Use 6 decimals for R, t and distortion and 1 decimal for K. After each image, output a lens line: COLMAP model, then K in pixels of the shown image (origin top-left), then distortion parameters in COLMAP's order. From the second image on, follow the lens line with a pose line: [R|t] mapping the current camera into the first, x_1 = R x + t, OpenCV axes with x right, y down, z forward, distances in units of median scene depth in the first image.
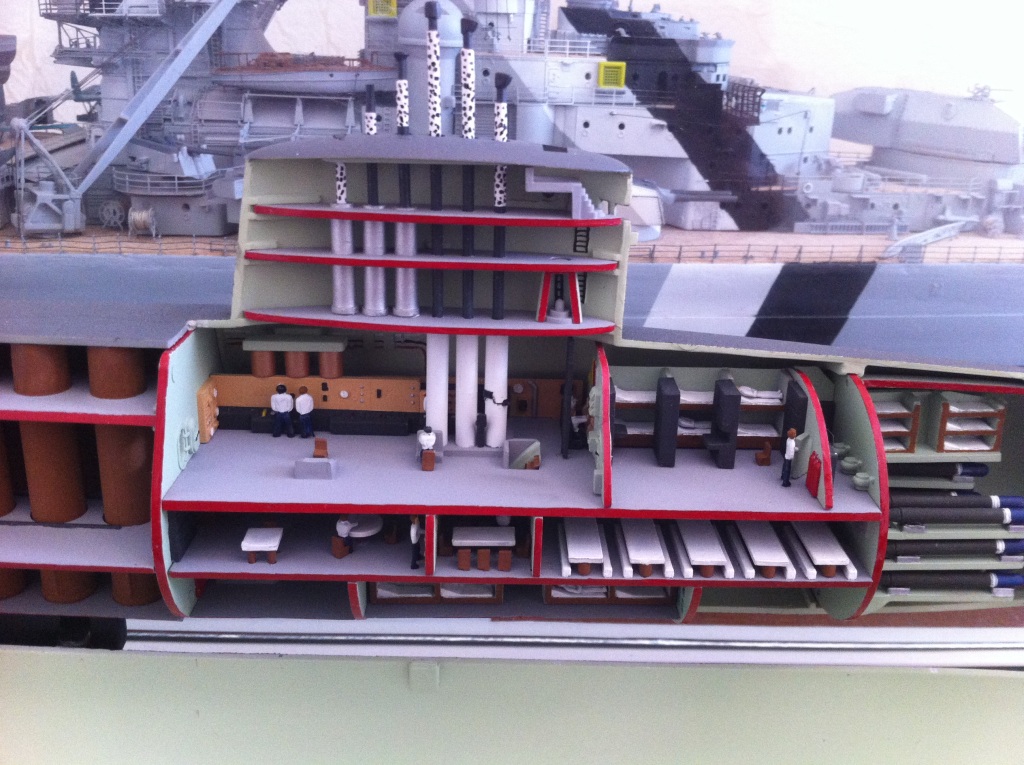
lens RADIAL K [[1015.8, 0, 538.6], [0, 1015.8, 381.7], [0, 0, 1]] dist [0.124630, -0.434888]
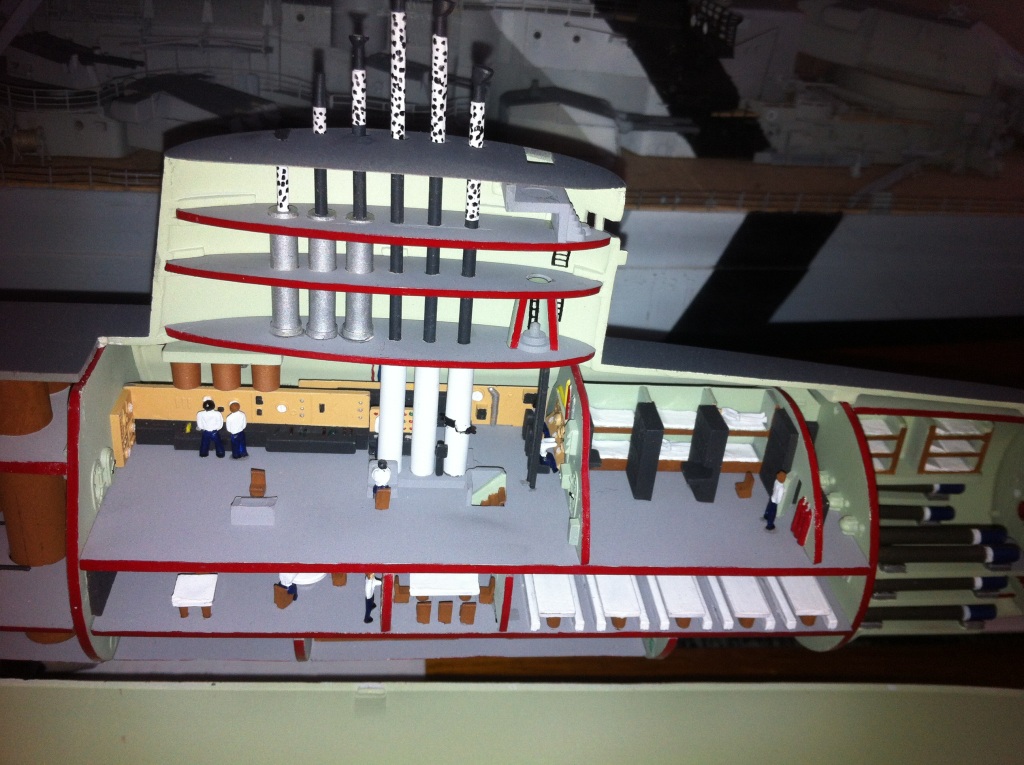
lens RADIAL K [[1015.8, 0, 538.6], [0, 1015.8, 381.7], [0, 0, 1]] dist [0.124630, -0.434888]
pose [[0.994507, 0.017221, 0.103242, -0.066227], [-0.034822, 0.984621, 0.171196, -0.181140], [-0.098706, -0.173851, 0.979813, 0.127448]]
